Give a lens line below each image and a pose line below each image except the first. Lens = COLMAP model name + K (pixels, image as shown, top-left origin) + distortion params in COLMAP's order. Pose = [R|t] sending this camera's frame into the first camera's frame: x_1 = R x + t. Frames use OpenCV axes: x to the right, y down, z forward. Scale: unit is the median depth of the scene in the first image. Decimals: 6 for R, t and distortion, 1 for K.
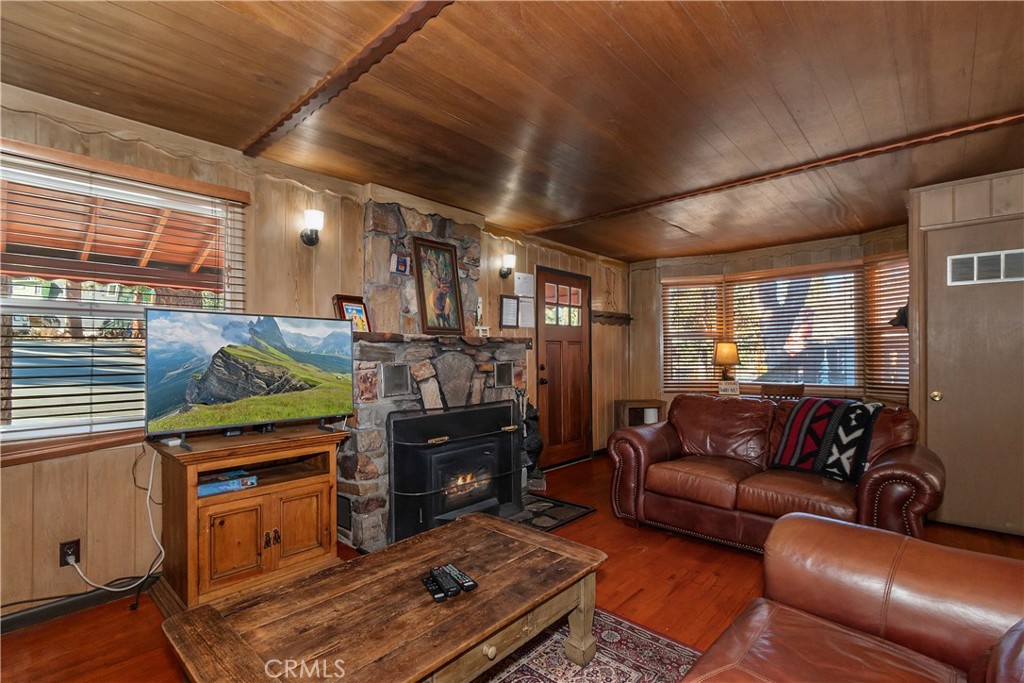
lens RADIAL K [[469.1, 0, 512.4], [0, 469.1, 361.1], [0, 0, 1]] dist [0.006467, 0.000157]
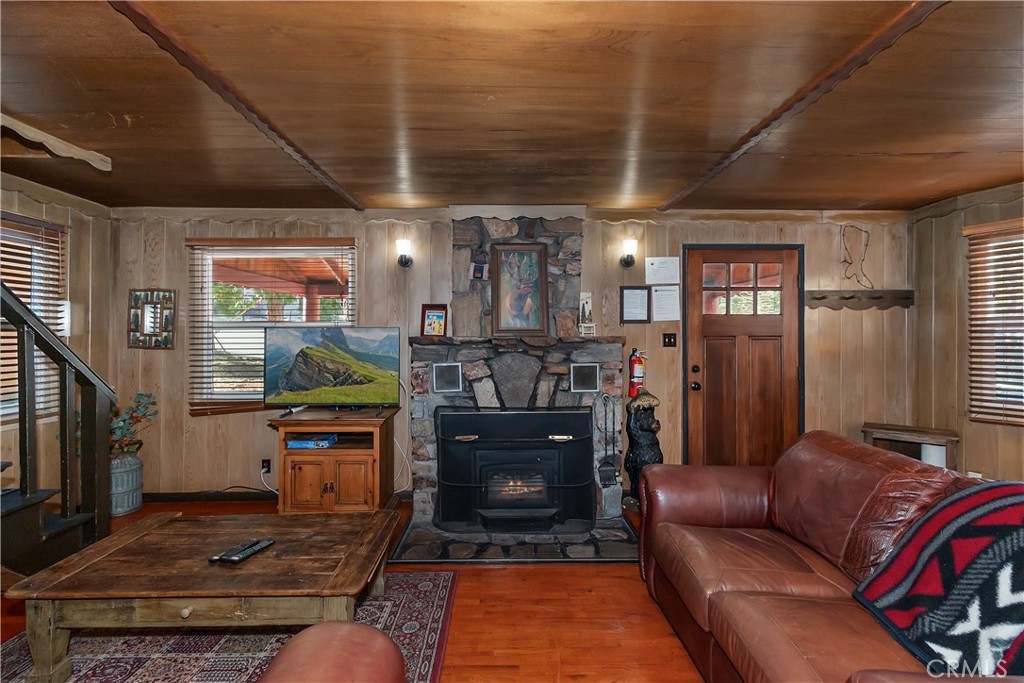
lens RADIAL K [[456.5, 0, 512.0], [0, 456.5, 341.5], [0, 0, 1]] dist [-0.000031, -0.000130]
pose [[0.684295, 0.017009, -0.729007, 0.608399], [-0.011808, 0.999855, 0.012245, -0.058450], [0.729110, 0.000229, 0.684397, 0.335533]]
